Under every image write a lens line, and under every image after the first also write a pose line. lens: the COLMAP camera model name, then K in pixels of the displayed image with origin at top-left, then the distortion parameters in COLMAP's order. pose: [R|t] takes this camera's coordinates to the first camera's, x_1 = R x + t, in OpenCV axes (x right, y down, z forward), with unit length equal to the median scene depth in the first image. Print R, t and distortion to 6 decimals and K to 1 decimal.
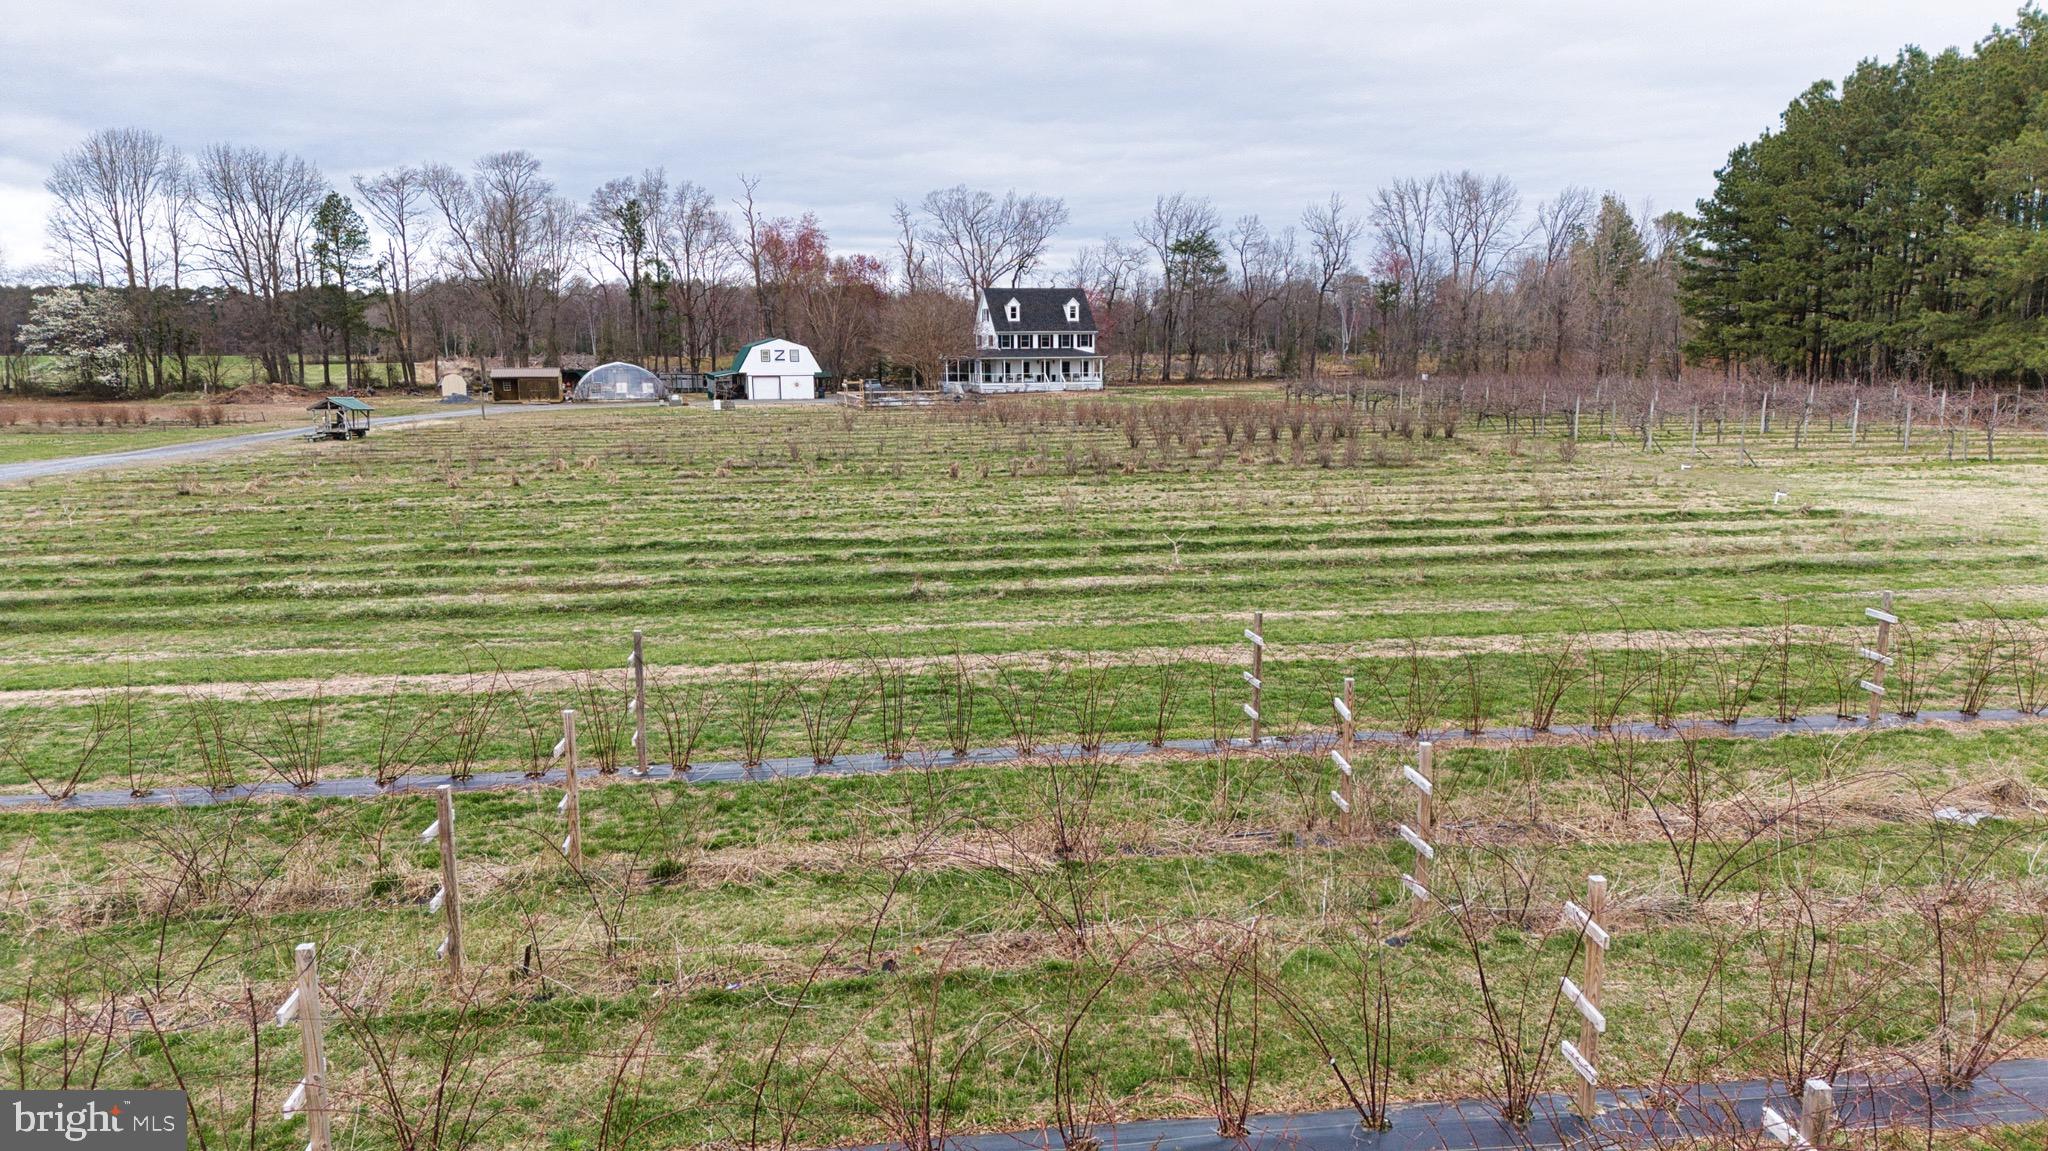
lens RADIAL K [[1435.4, 0, 1034.8], [0, 1435.4, 571.8], [0, 0, 1]] dist [0.090973, -0.090015]
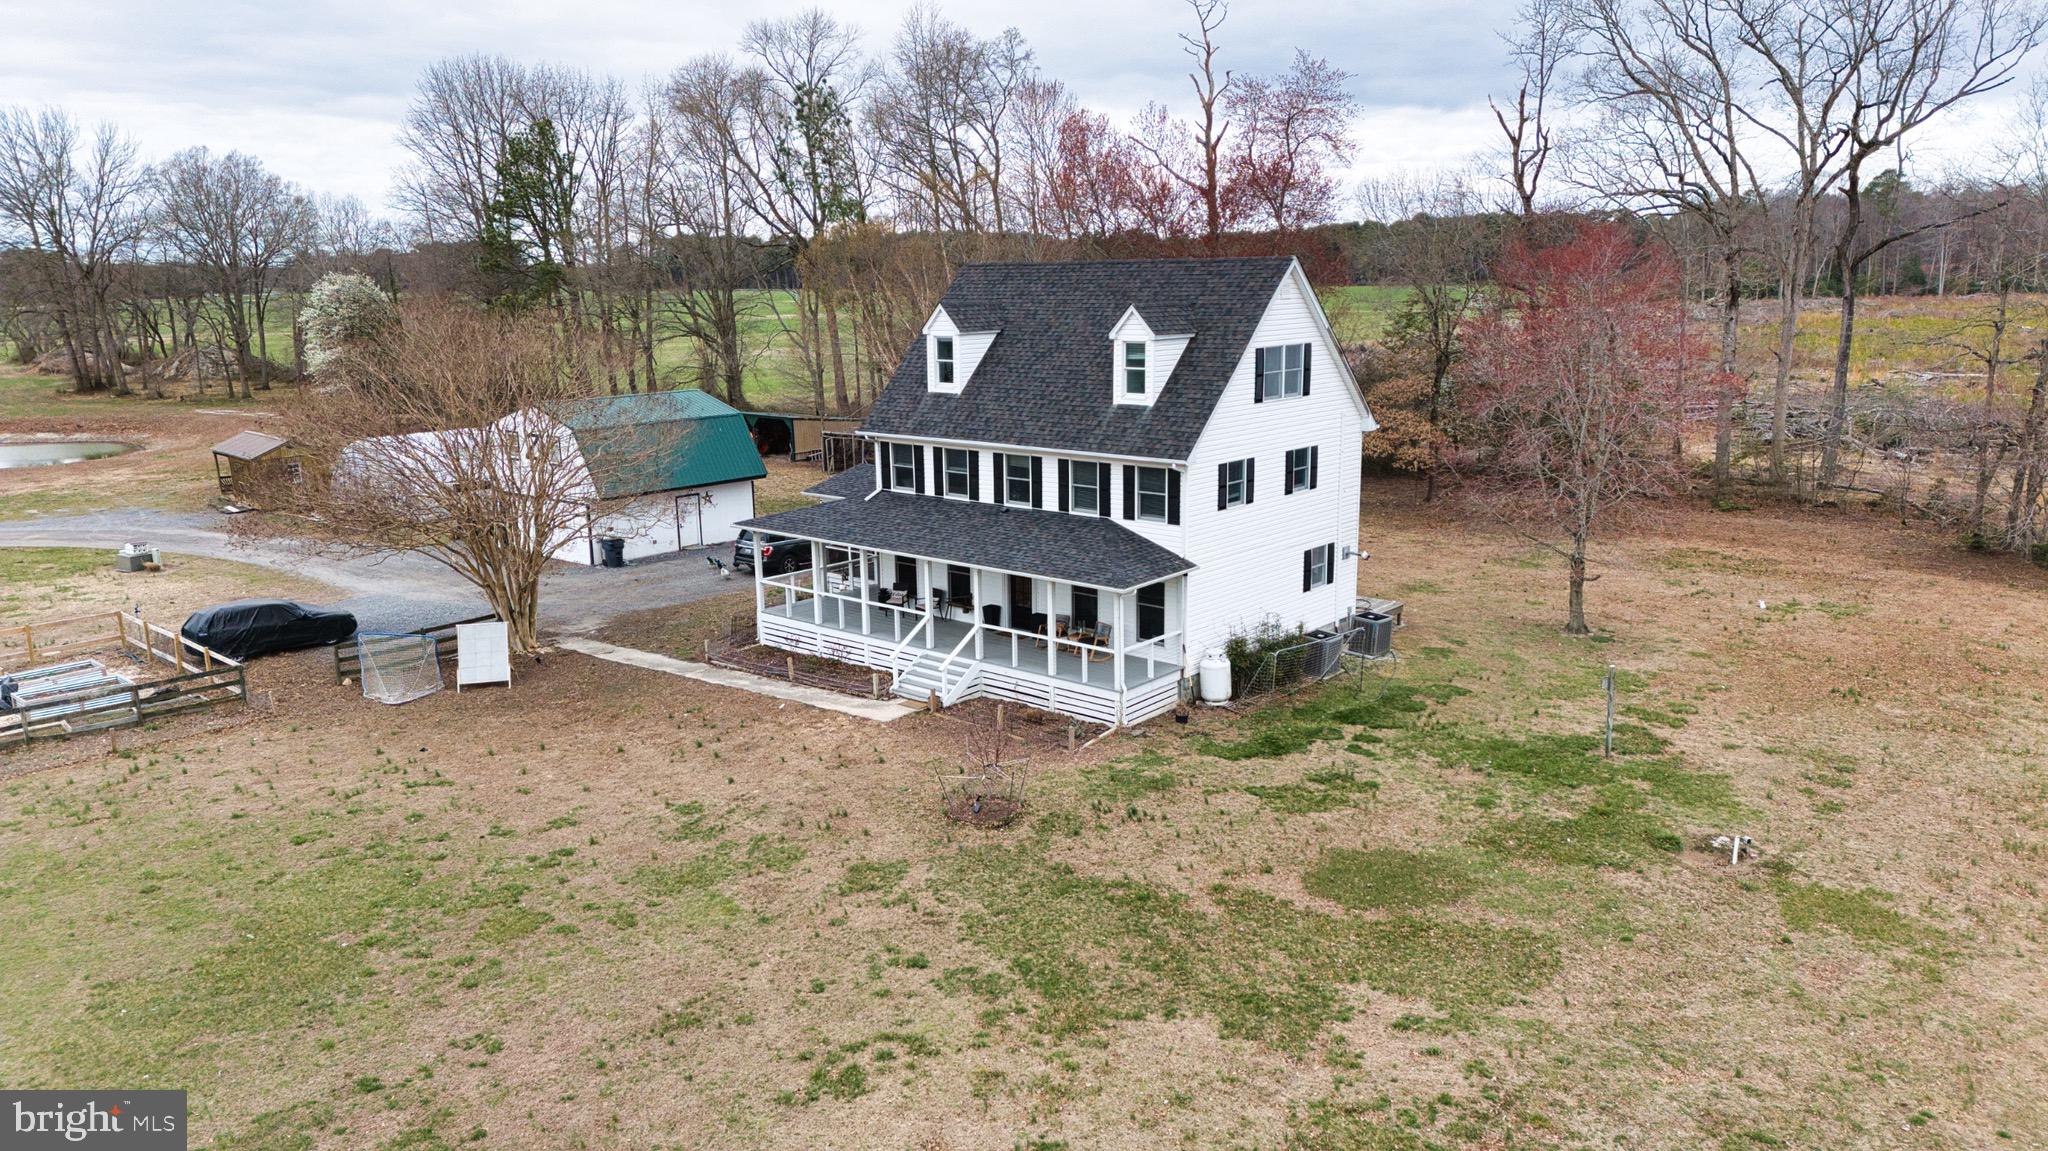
lens RADIAL K [[1435.4, 0, 1034.8], [0, 1435.4, 571.8], [0, 0, 1]] dist [0.090973, -0.090015]
pose [[0.539193, 0.173710, -0.824073, 0.213224], [-0.124408, 0.984191, 0.126062, -0.173766], [0.832943, 0.034550, 0.552279, 0.852794]]
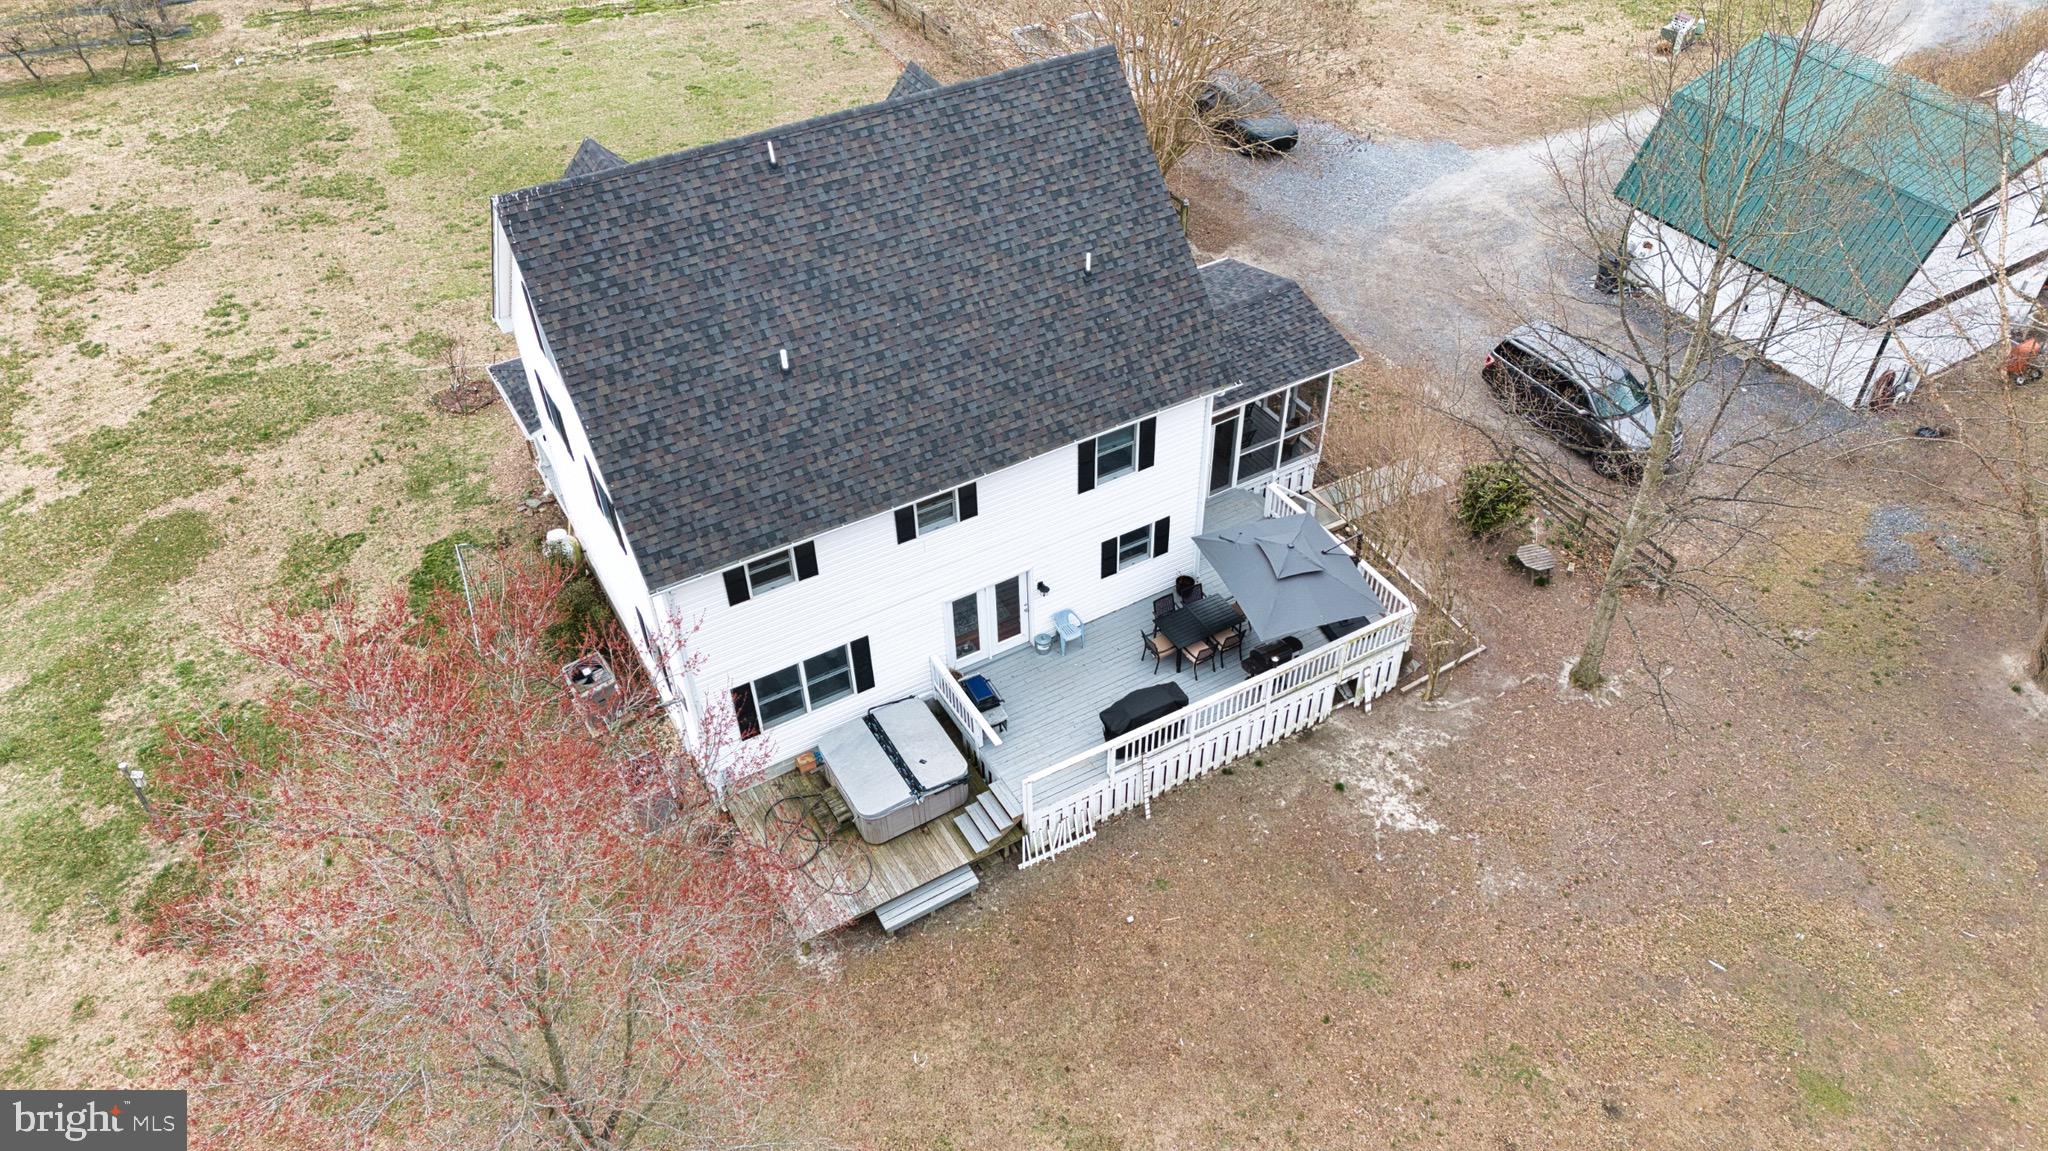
lens RADIAL K [[1435.4, 0, 1034.8], [0, 1435.4, 571.8], [0, 0, 1]] dist [0.090973, -0.090015]
pose [[-0.973320, 0.167648, -0.156662, 0.011248], [-0.015659, 0.632634, 0.774292, -0.289592], [0.228918, 0.756087, -0.613130, 1.144752]]
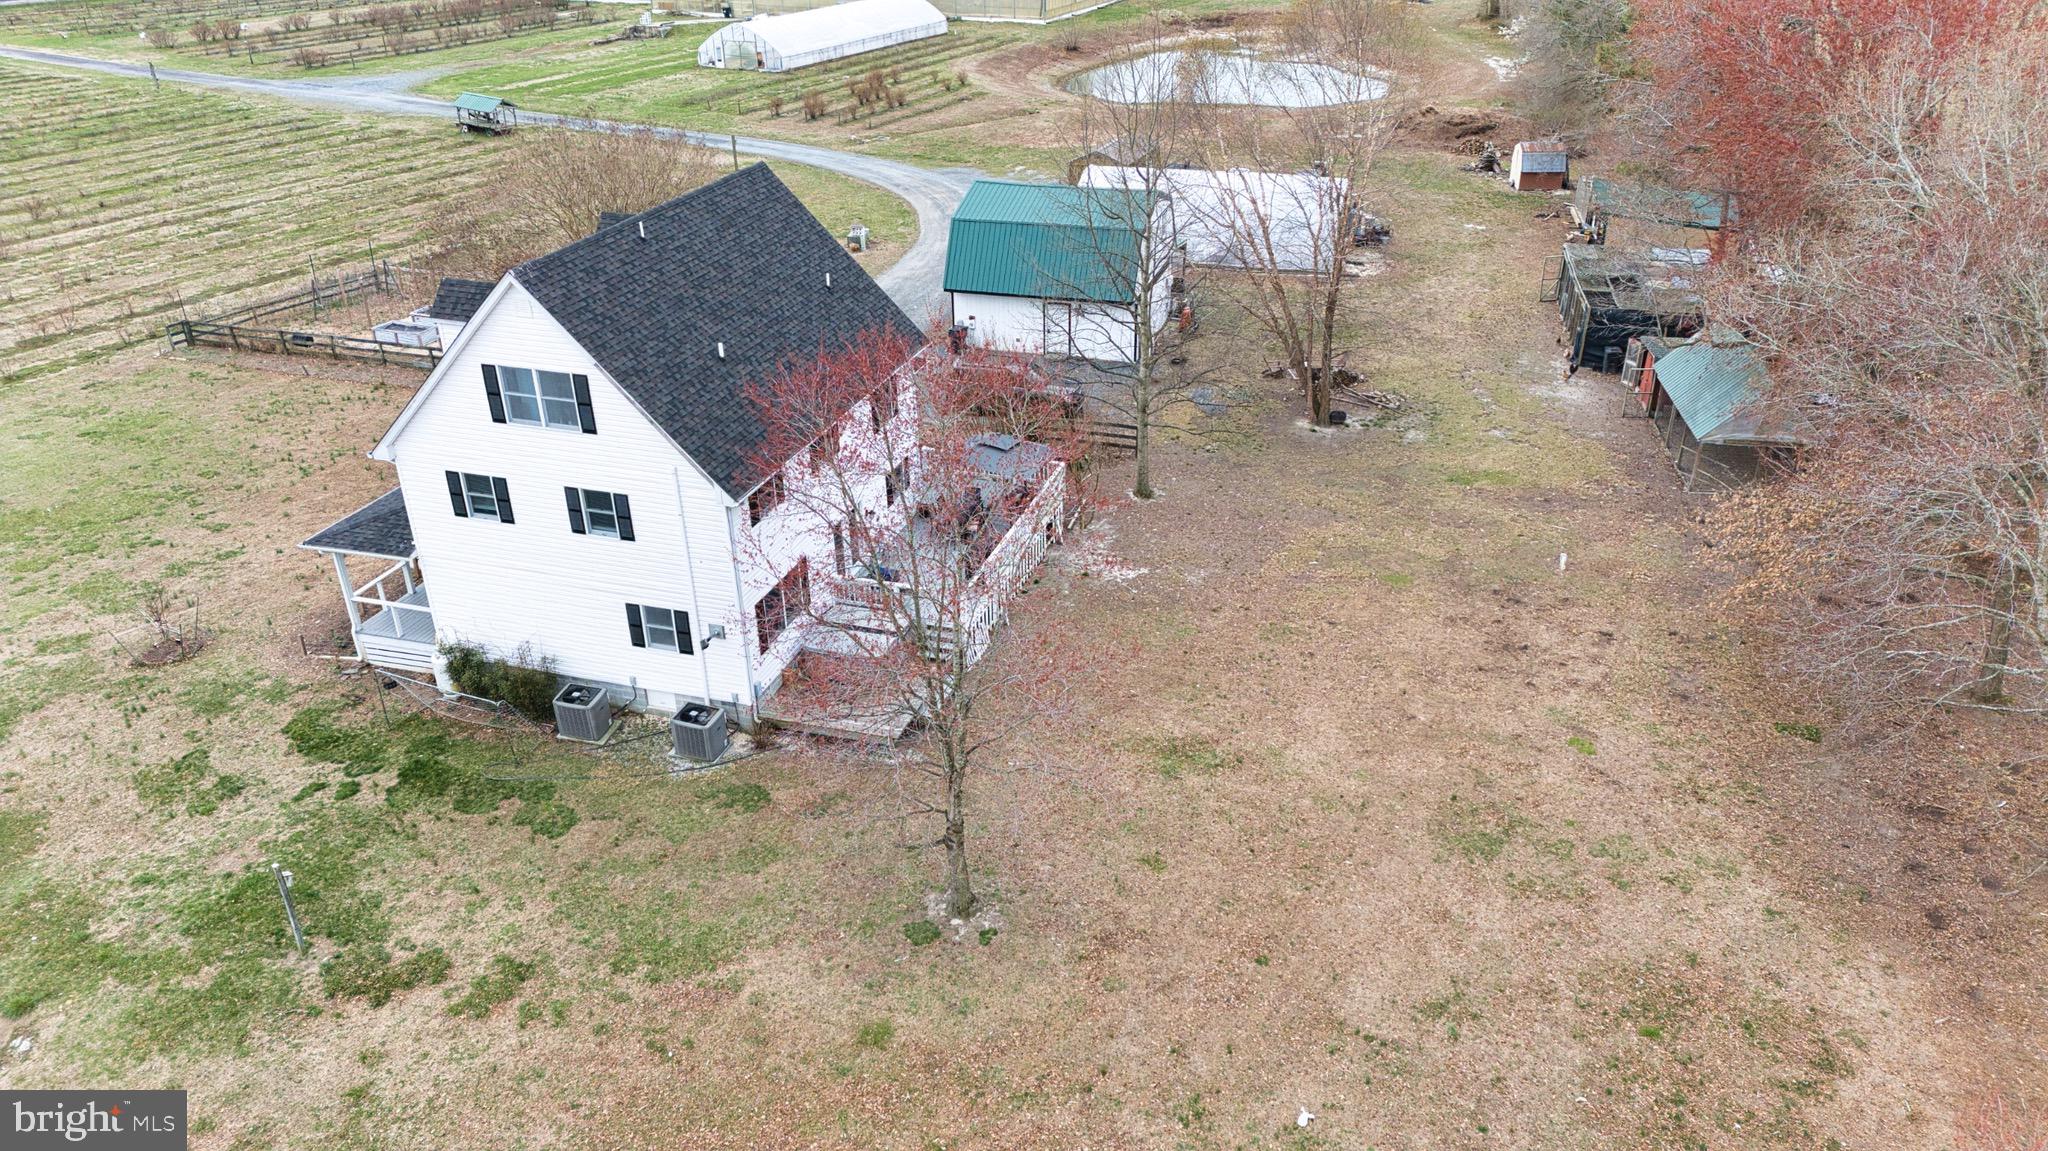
lens RADIAL K [[1435.4, 0, 1034.8], [0, 1435.4, 571.8], [0, 0, 1]] dist [0.090973, -0.090015]
pose [[-0.565444, 0.391085, -0.726172, 0.152048], [-0.113378, 0.835222, 0.538098, -0.278884], [0.816957, 0.386596, -0.427931, 1.171169]]
